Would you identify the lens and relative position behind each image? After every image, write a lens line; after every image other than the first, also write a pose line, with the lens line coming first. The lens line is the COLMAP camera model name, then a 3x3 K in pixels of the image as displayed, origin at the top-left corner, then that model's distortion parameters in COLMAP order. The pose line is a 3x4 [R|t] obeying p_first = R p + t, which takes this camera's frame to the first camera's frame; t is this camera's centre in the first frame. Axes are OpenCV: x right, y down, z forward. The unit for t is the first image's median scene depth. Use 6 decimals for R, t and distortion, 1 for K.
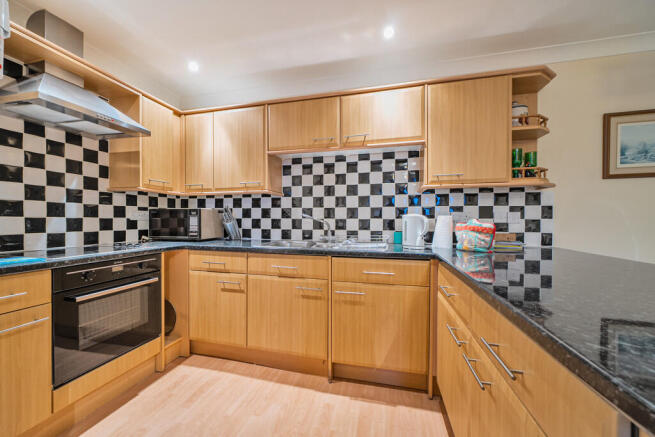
lens RADIAL K [[240.6, 0, 327.1], [0, 240.6, 220.3], [0, 0, 1]] dist [-0.001244, -0.000040]
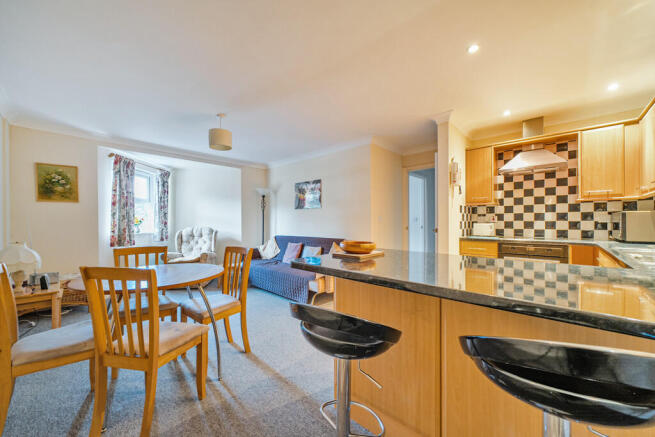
lens RADIAL K [[240.6, 0, 328.4], [0, 240.6, 219.1], [0, 0, 1]] dist [-0.001244, -0.000040]
pose [[-0.440917, -0.000568, -0.897548, 1.192098], [0.005616, 0.999978, -0.003392, -0.027167], [0.897530, -0.006536, -0.440904, 0.332779]]
